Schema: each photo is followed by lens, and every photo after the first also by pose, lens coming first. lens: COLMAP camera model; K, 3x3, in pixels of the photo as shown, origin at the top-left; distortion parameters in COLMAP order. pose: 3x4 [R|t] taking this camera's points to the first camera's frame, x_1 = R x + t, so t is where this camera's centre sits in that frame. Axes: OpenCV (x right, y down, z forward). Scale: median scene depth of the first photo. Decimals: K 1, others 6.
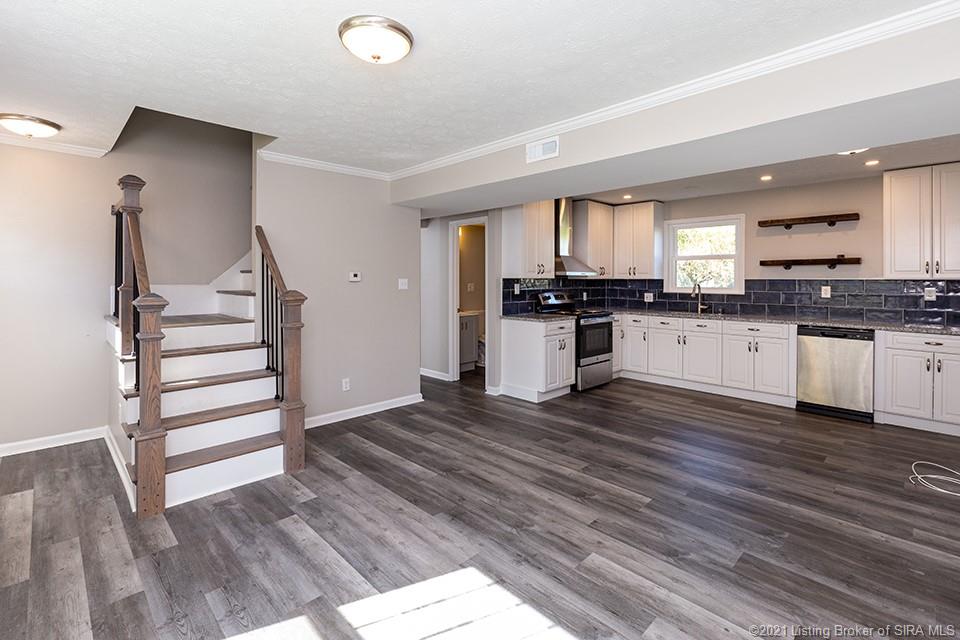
lens RADIAL K [[441.9, 0, 556.7], [0, 441.9, 277.6], [0, 0, 1]] dist [0.001715, -0.000818]
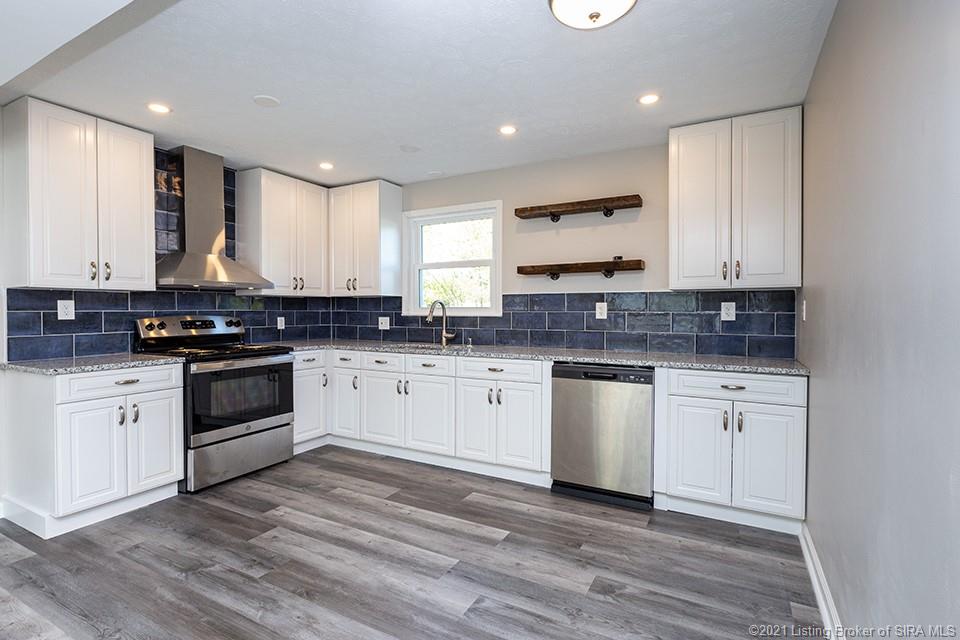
lens RADIAL K [[441.9, 0, 511.9], [0, 441.9, 312.5], [0, 0, 1]] dist [0.001715, -0.000818]
pose [[0.969681, -0.007688, 0.244255, 0.293716], [0.004238, 0.999884, 0.014650, 0.023522], [-0.244339, -0.013170, 0.969600, 0.348801]]
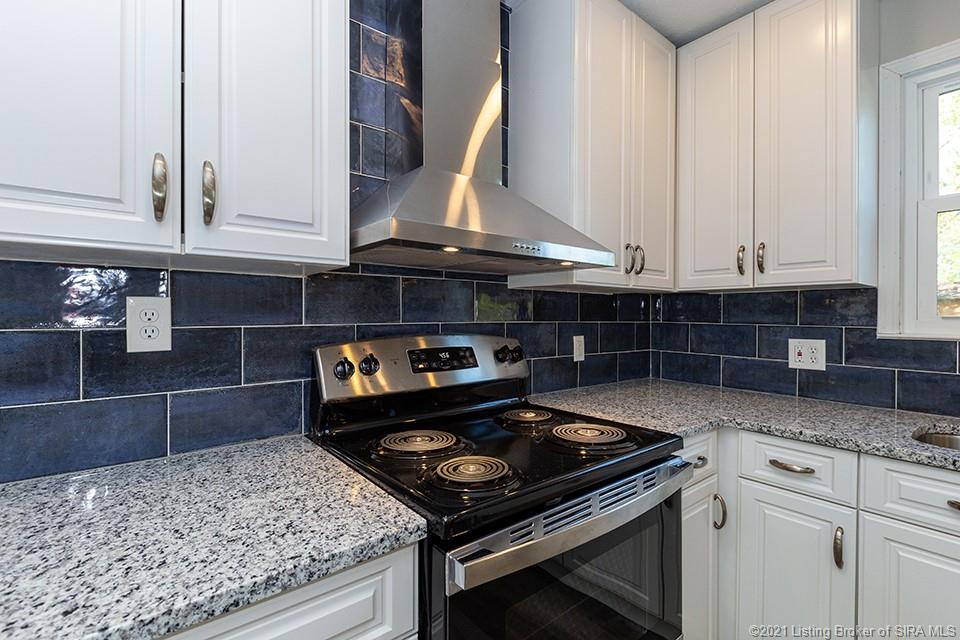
lens RADIAL K [[441.9, 0, 489.6], [0, 441.9, 314.5], [0, 0, 1]] dist [0.001715, -0.000818]
pose [[0.979778, -0.005673, -0.200008, 0.080903], [0.005766, 0.999983, -0.000117, 0.022786], [0.200005, -0.001039, 0.979794, 0.850620]]
